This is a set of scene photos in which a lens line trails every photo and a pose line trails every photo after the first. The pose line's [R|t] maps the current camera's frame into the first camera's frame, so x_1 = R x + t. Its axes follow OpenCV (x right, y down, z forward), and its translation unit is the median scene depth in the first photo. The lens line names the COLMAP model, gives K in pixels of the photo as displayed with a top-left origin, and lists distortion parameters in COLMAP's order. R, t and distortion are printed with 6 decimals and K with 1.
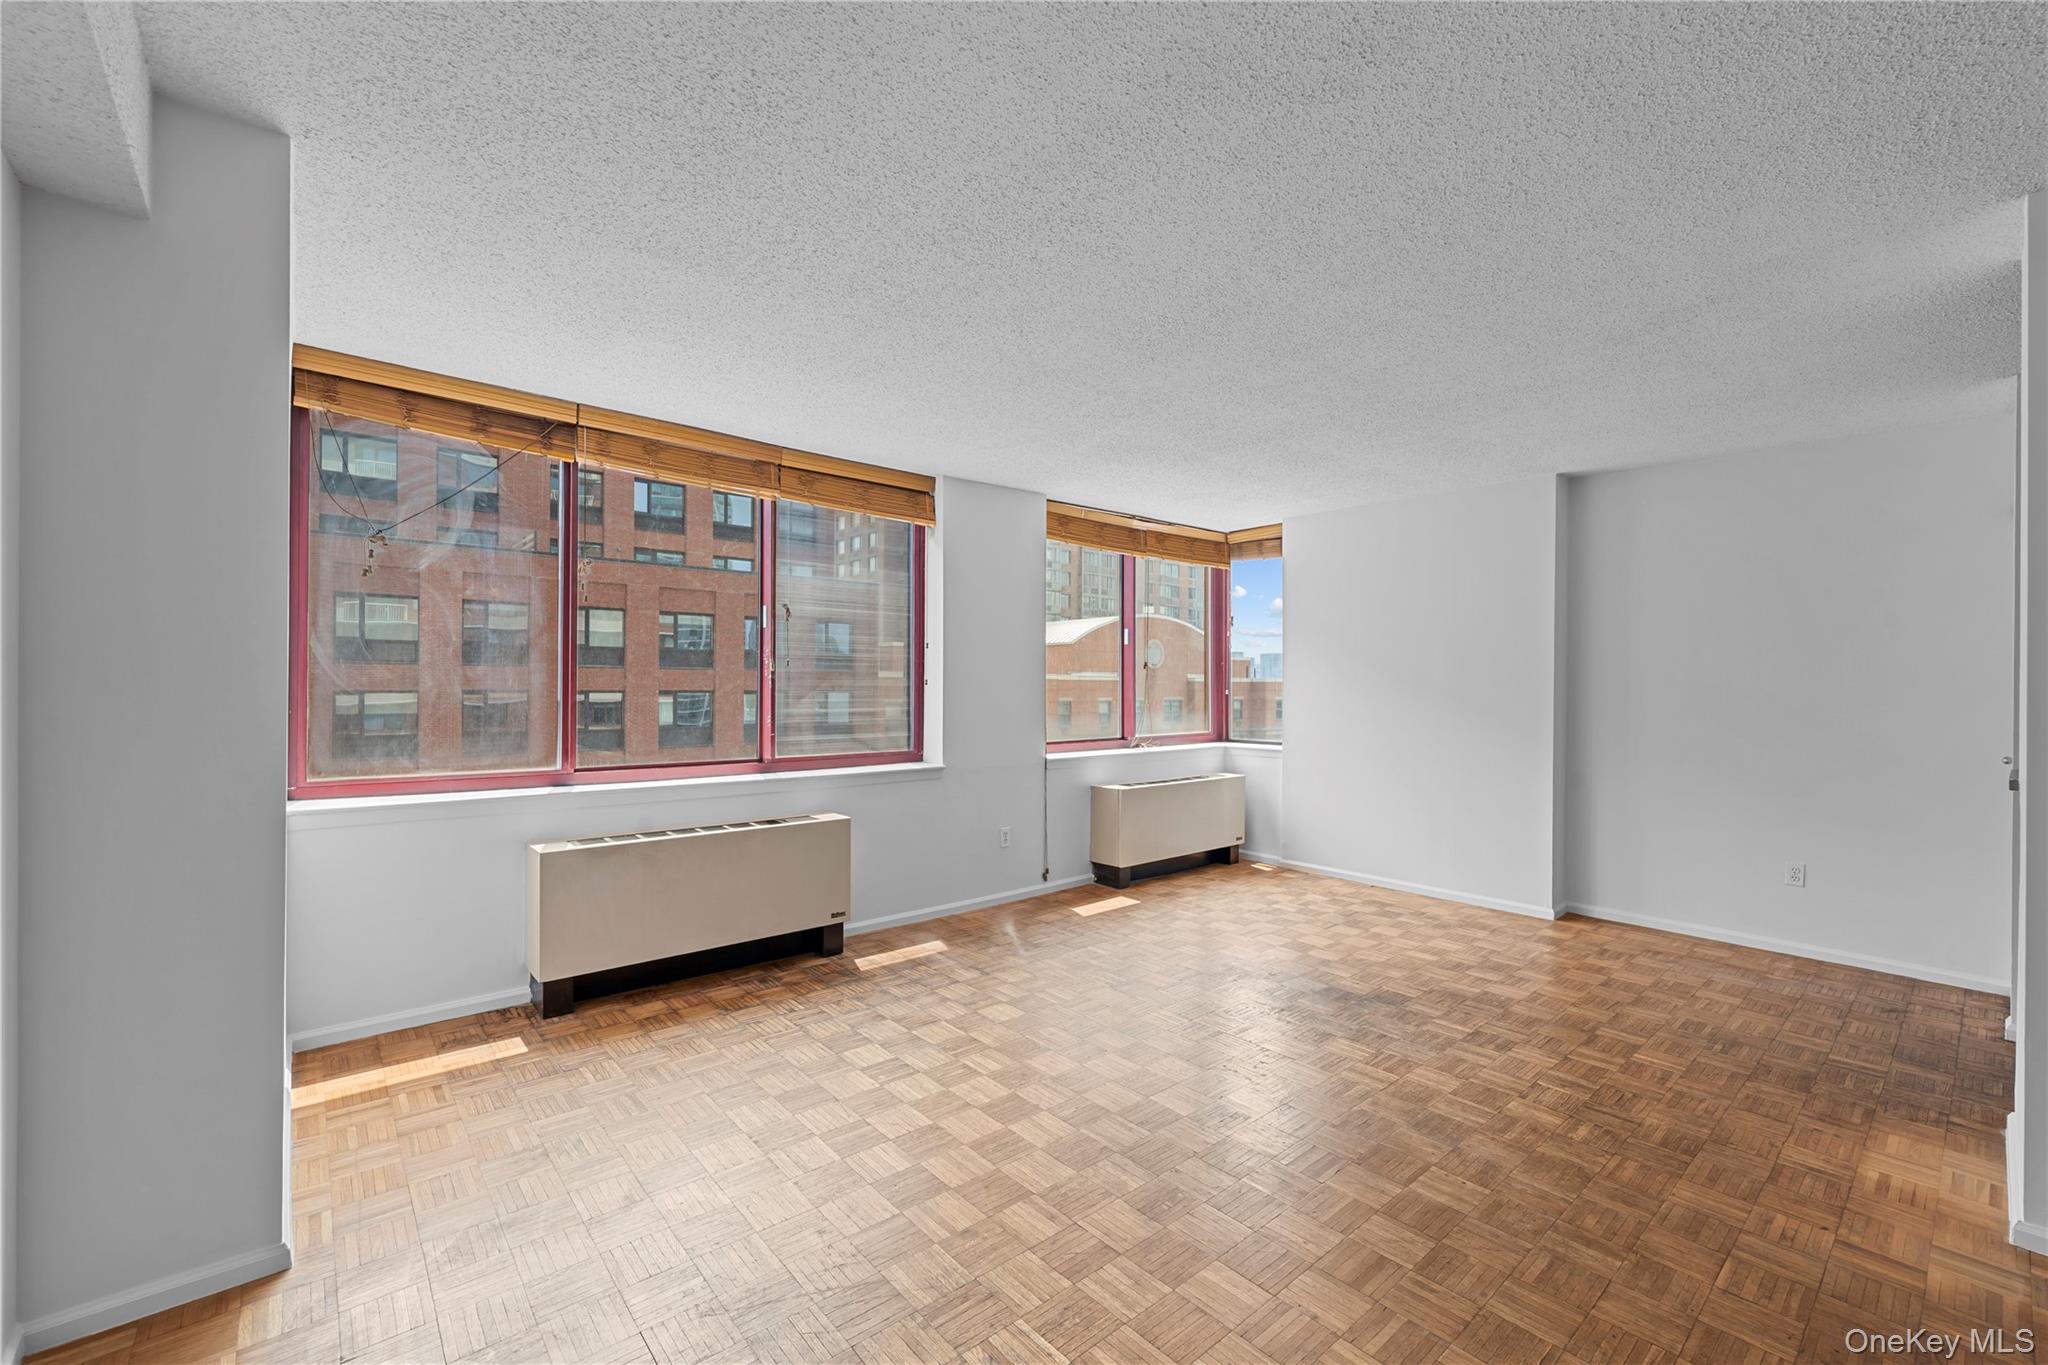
lens RADIAL K [[834.9, 0, 1031.7], [0, 834.9, 686.6], [0, 0, 1]] dist [-0.000145, 0.000985]
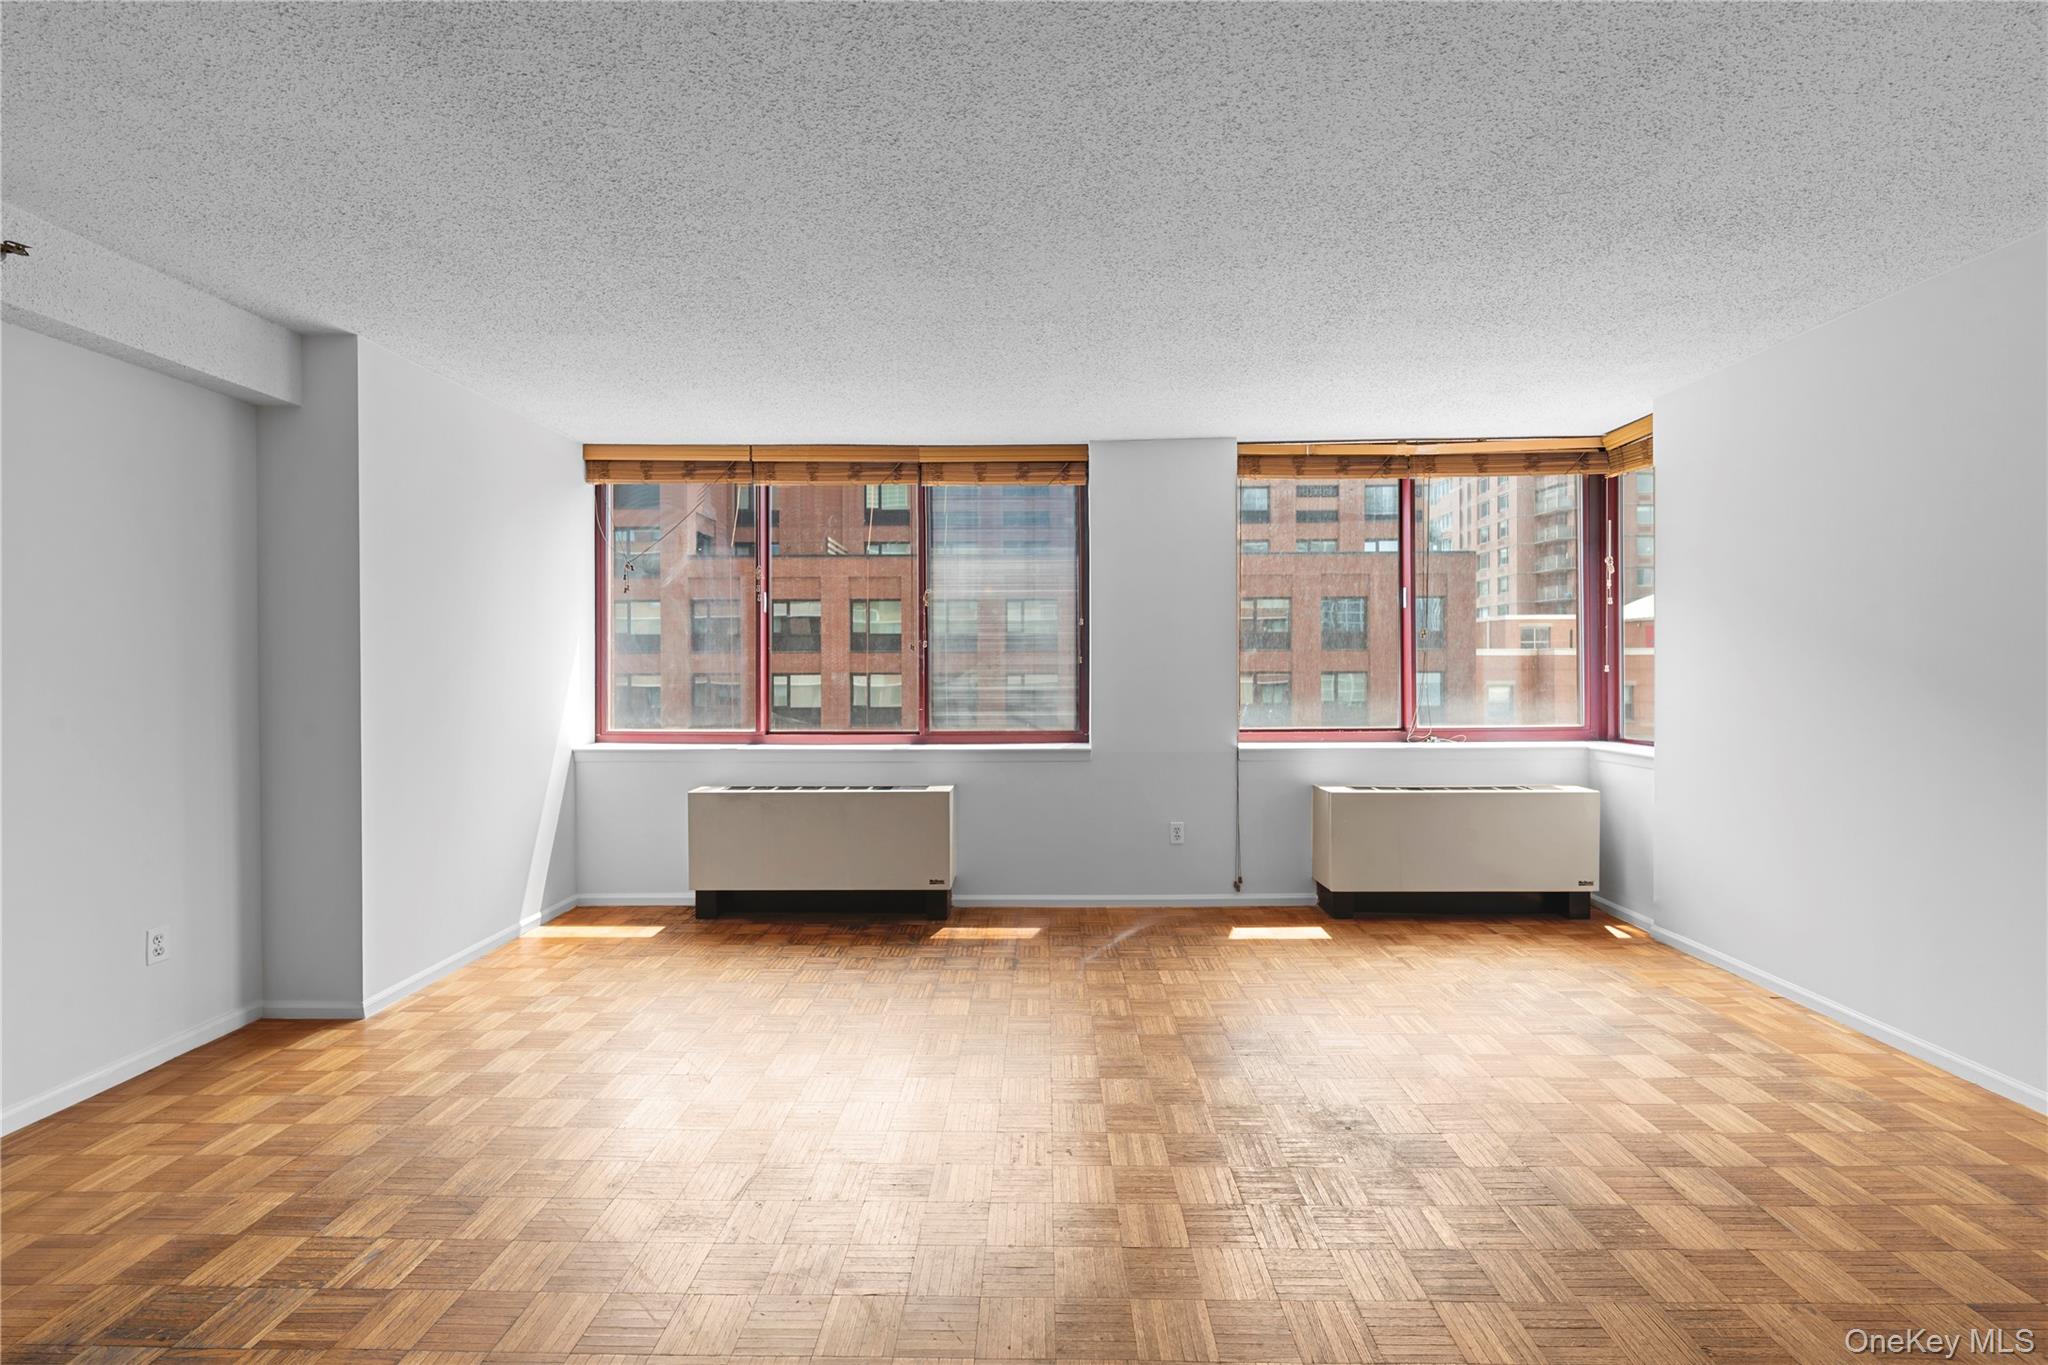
lens RADIAL K [[834.9, 0, 1036.8], [0, 834.9, 671.5], [0, 0, 1]] dist [-0.000145, 0.000985]
pose [[0.746713, -0.005367, -0.665125, 0.510749], [0.007915, 0.999968, 0.000818, 0.007761], [0.665099, -0.005875, 0.746732, 0.274986]]
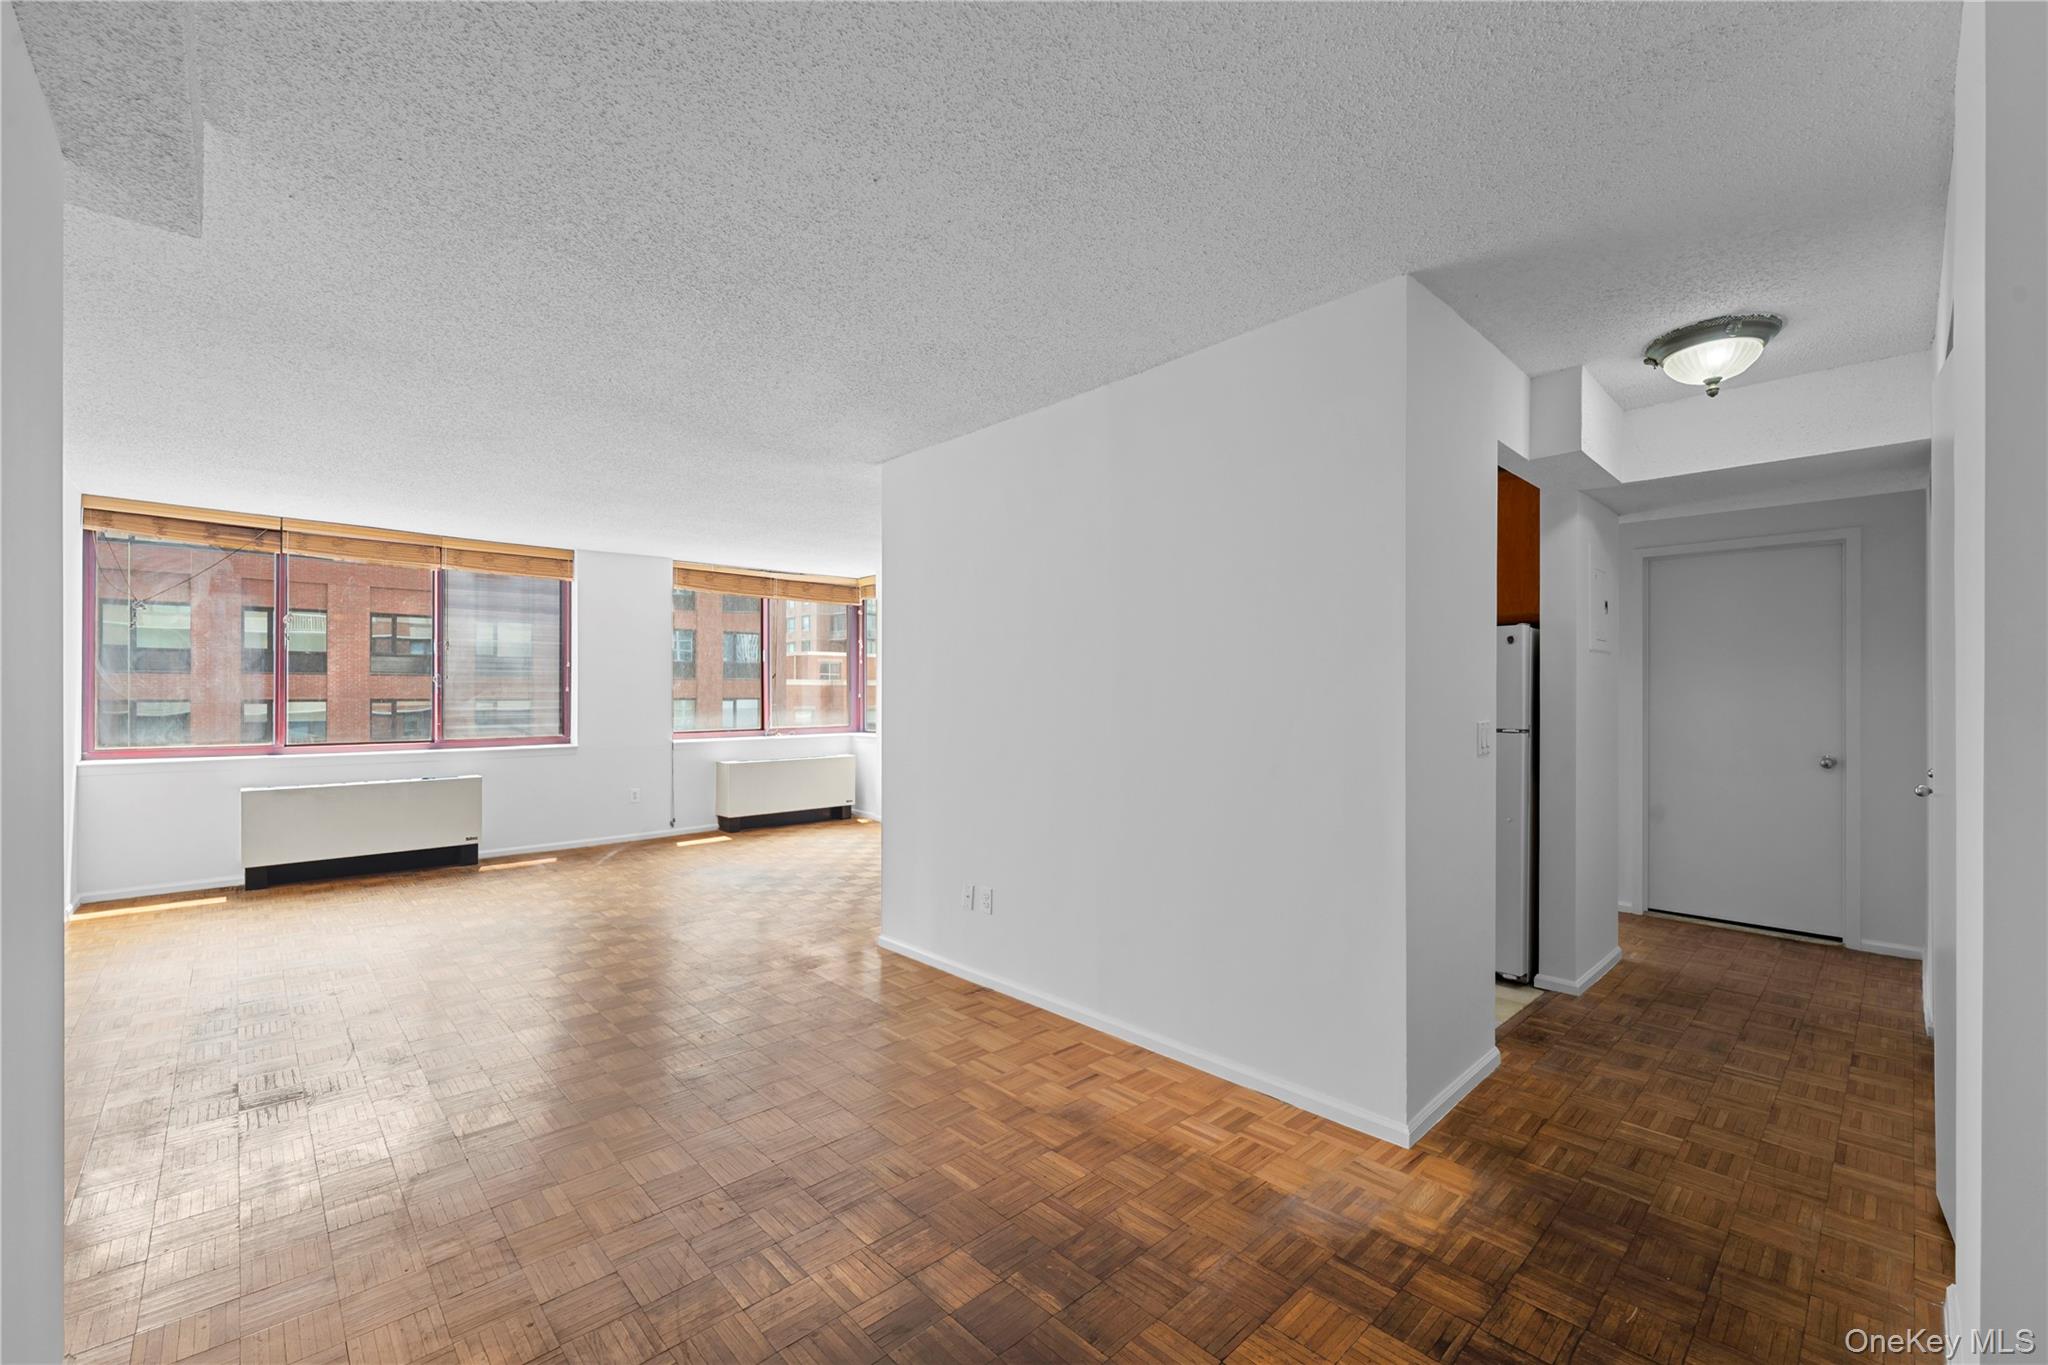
lens RADIAL K [[834.9, 0, 1027.6], [0, 834.9, 692.5], [0, 0, 1]] dist [-0.000145, 0.000985]
pose [[0.999084, -0.004780, 0.042518, 0.674305], [0.004833, 0.999988, -0.001152, 0.006722], [-0.042512, 0.001356, 0.999095, -0.549085]]
